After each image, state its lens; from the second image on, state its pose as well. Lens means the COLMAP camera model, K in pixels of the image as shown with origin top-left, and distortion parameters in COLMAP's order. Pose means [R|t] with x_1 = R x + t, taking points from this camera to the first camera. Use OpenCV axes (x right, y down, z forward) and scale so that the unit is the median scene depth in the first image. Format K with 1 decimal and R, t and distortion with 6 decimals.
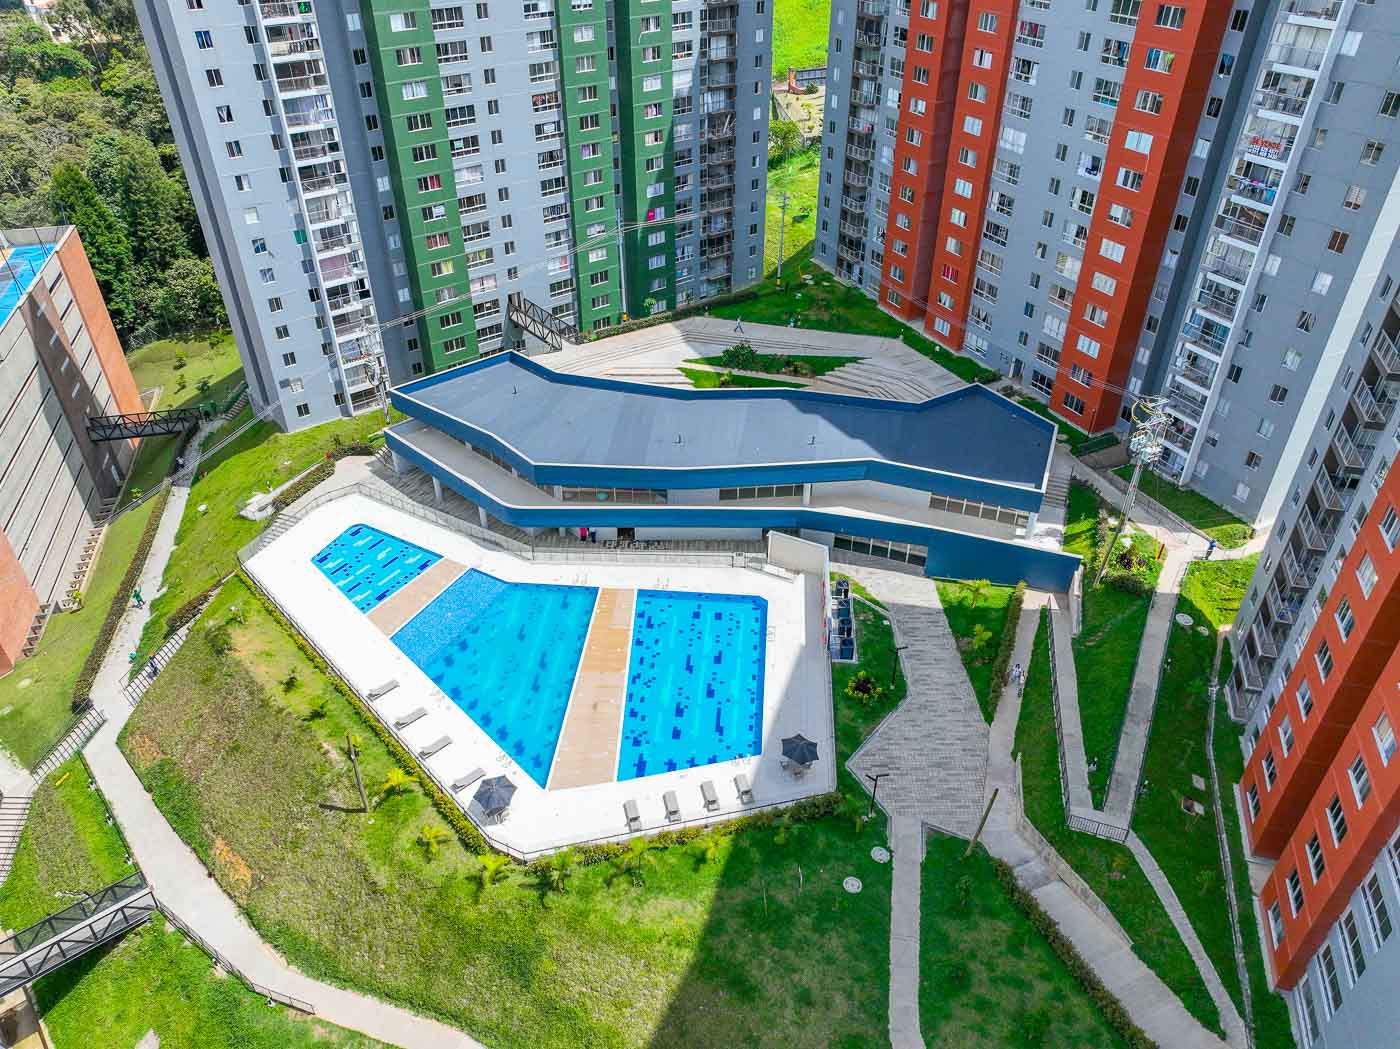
lens RADIAL K [[989.6, 0, 691.1], [0, 989.6, 526.5], [0, 0, 1]] dist [-0.022640, 0.034138]
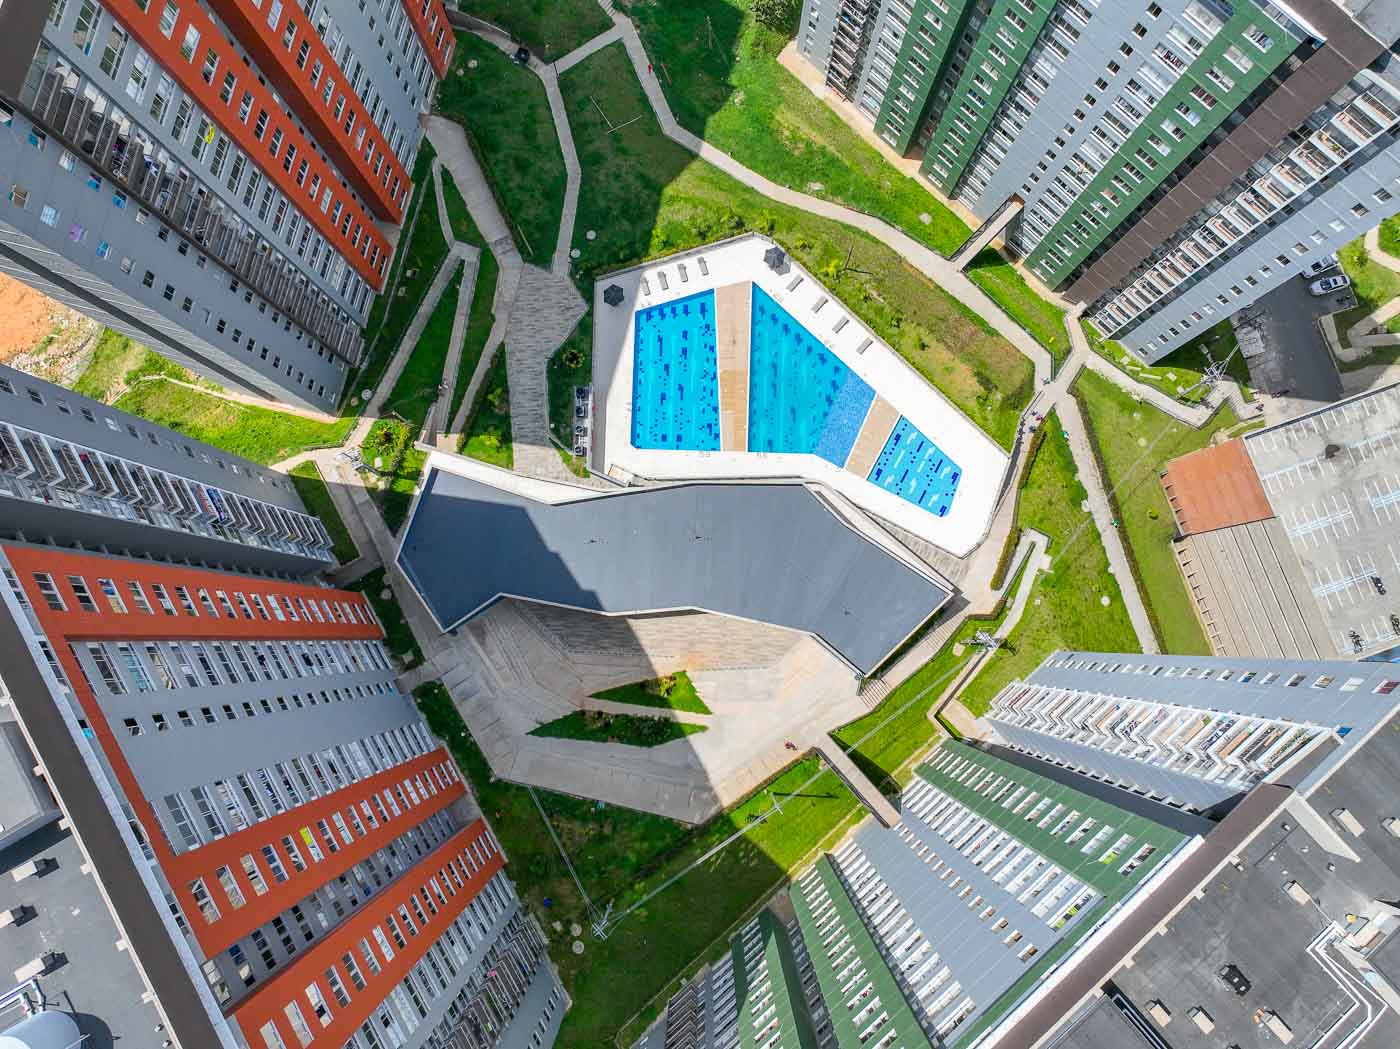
lens RADIAL K [[989.6, 0, 691.1], [0, 989.6, 526.5], [0, 0, 1]] dist [-0.022640, 0.034138]
pose [[-0.998088, 0.061109, 0.009228, -0.015405], [-0.021679, -0.486002, 0.873689, -1.073256], [0.057875, 0.871819, 0.486397, 0.340729]]
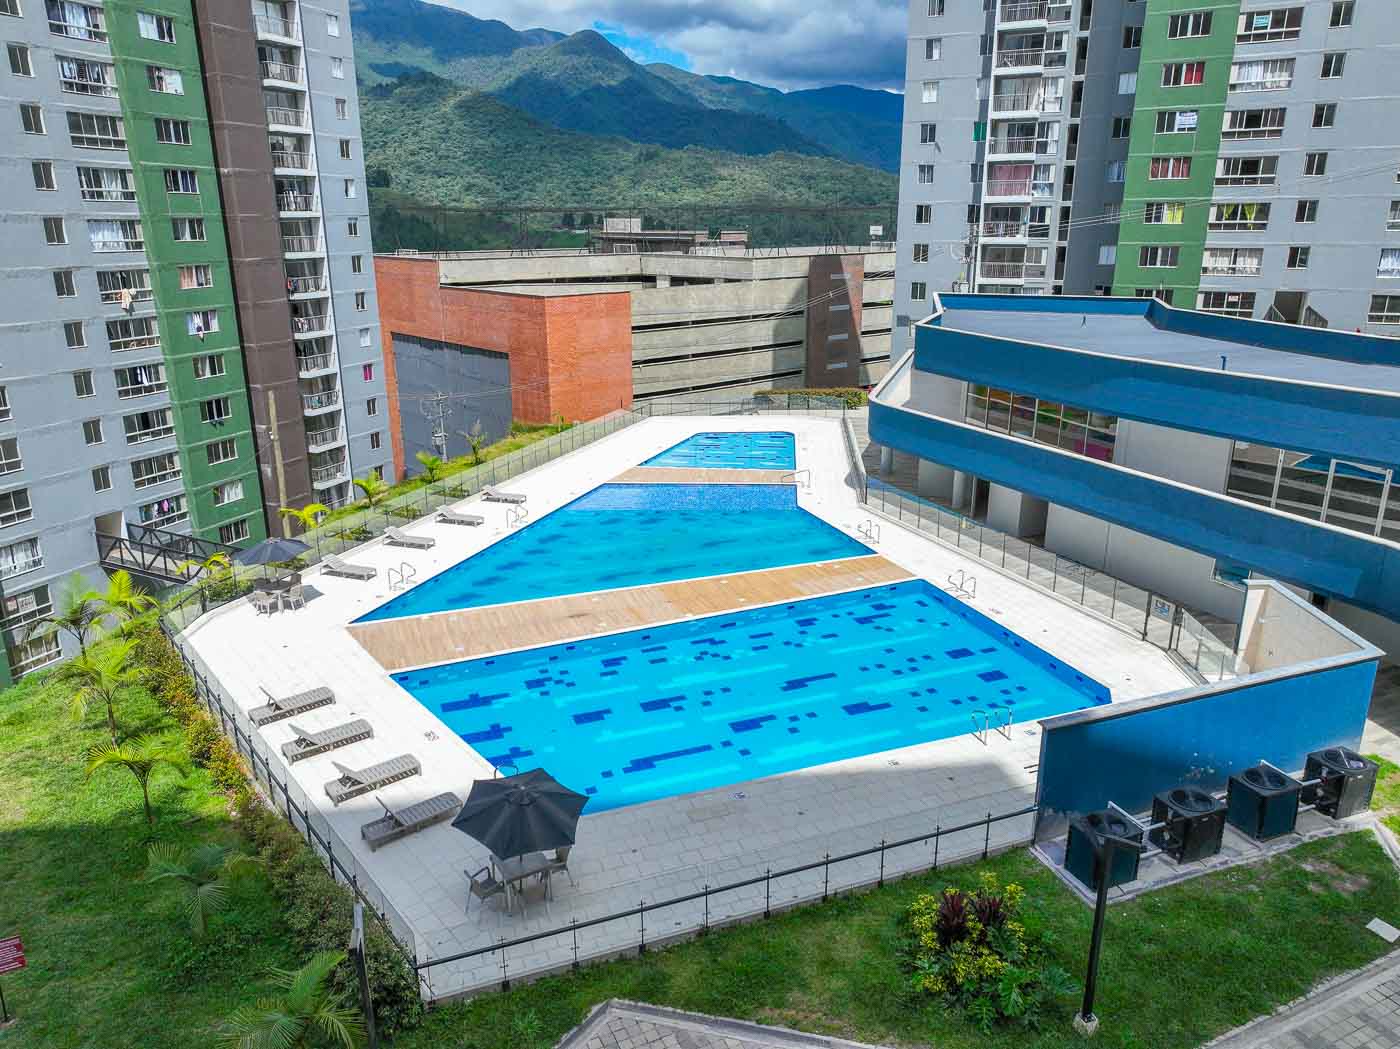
lens RADIAL K [[989.6, 0, 691.1], [0, 989.6, 526.5], [0, 0, 1]] dist [-0.022640, 0.034138]
pose [[0.427038, 0.271124, -0.862630, 0.259976], [-0.524699, 0.851252, 0.007800, 0.084461], [0.736430, 0.449291, 0.505776, 0.578225]]
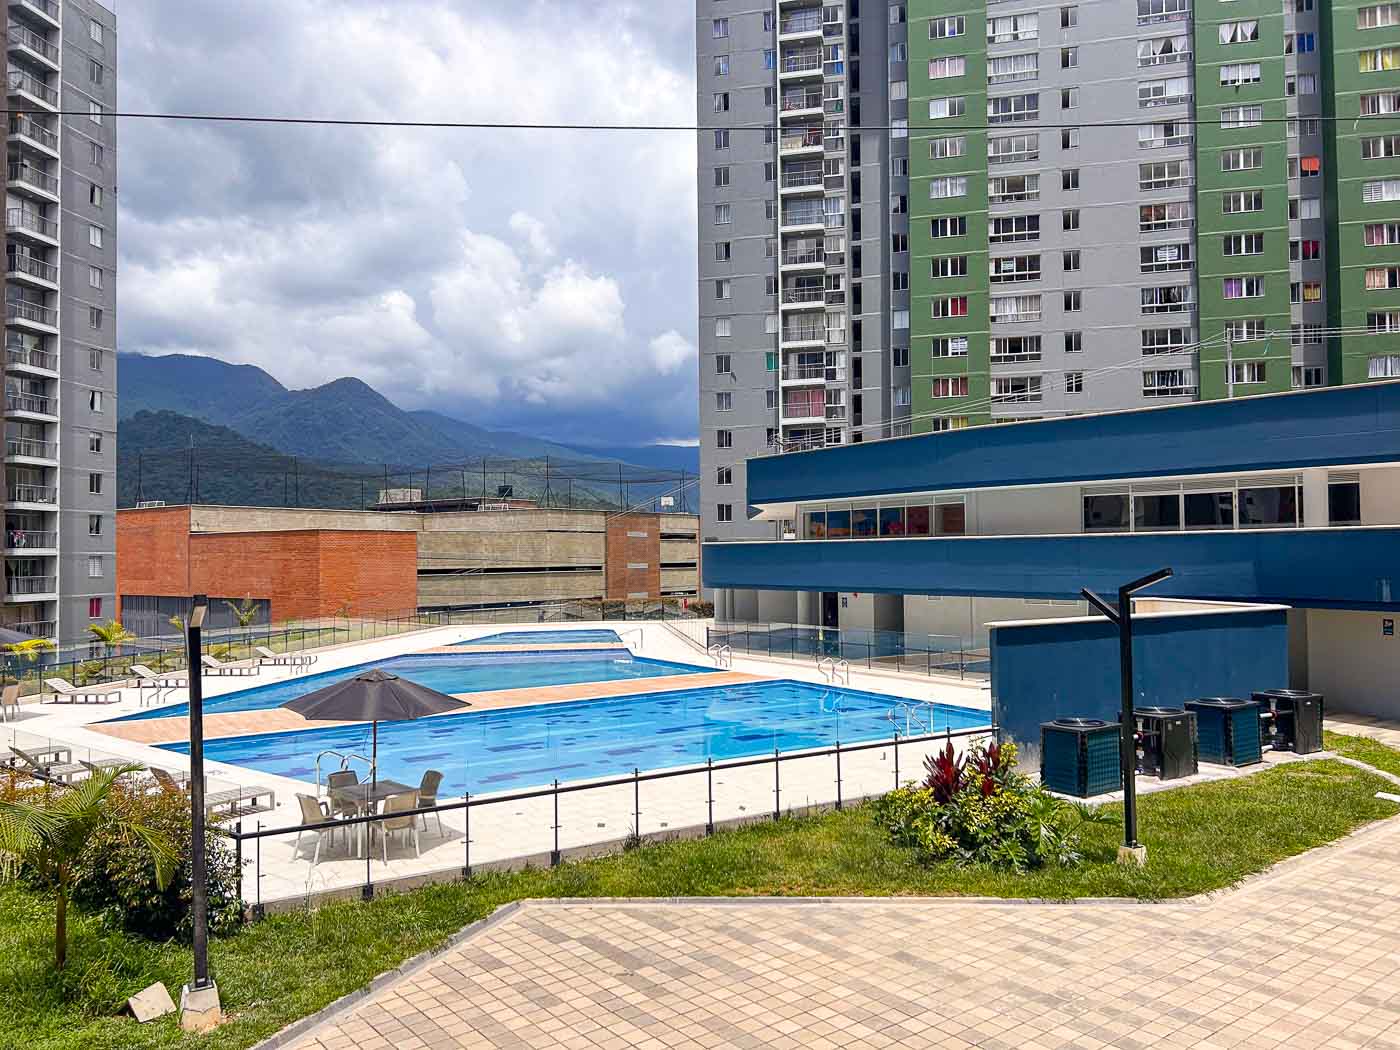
lens RADIAL K [[1057.2, 0, 688.9], [0, 1057.2, 527.3], [0, 0, 1]] dist [0.042594, -0.051090]
pose [[0.608235, -0.016458, -0.793587, 0.245880], [-0.457596, 0.809656, -0.367510, 0.165680], [0.648580, 0.586674, 0.484930, 0.614683]]
